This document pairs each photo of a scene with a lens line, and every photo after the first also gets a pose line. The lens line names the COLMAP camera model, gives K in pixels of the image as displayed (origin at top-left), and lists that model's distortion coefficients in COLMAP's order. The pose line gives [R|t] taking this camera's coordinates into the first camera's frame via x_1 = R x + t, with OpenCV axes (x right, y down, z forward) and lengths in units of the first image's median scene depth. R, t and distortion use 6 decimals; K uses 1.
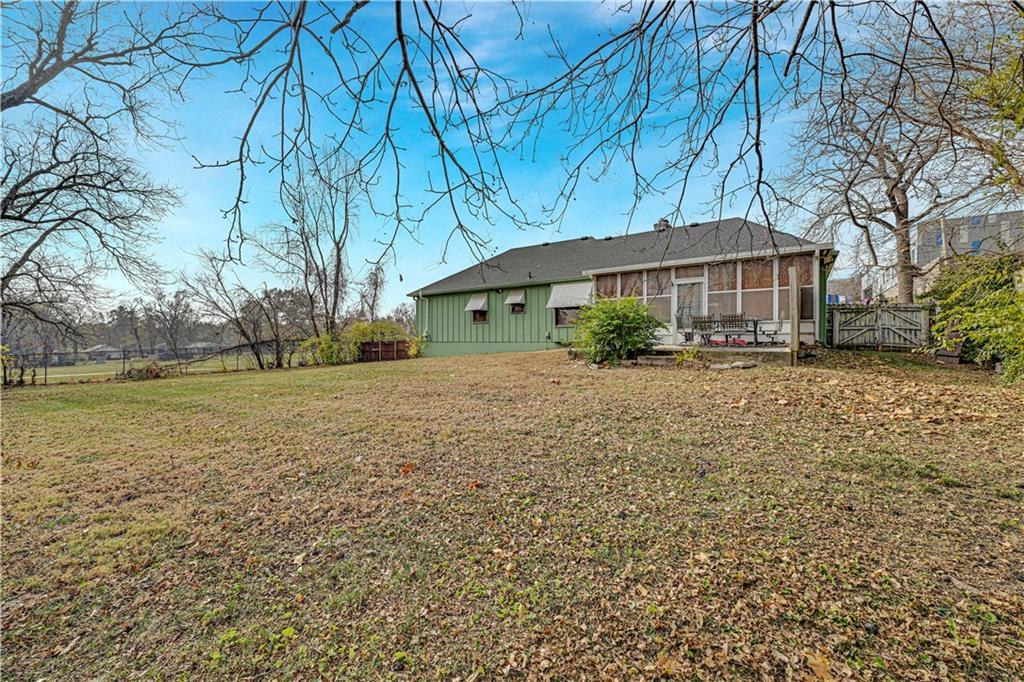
lens RADIAL K [[404.9, 0, 509.3], [0, 404.9, 343.2], [0, 0, 1]] dist [0.000478, 0.000583]
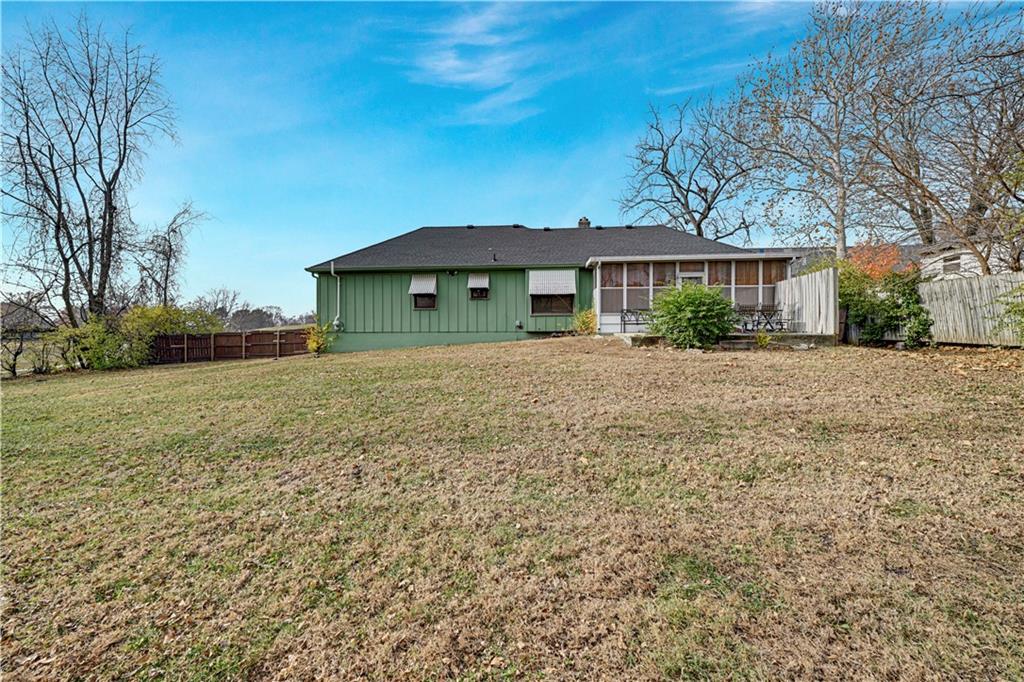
lens RADIAL K [[404.9, 0, 509.3], [0, 404.9, 343.2], [0, 0, 1]] dist [0.000478, 0.000583]
pose [[0.861715, -0.012300, 0.507243, -0.377461], [0.006687, 0.999895, 0.012886, 0.011226], [-0.507348, -0.007712, 0.861707, 0.197402]]
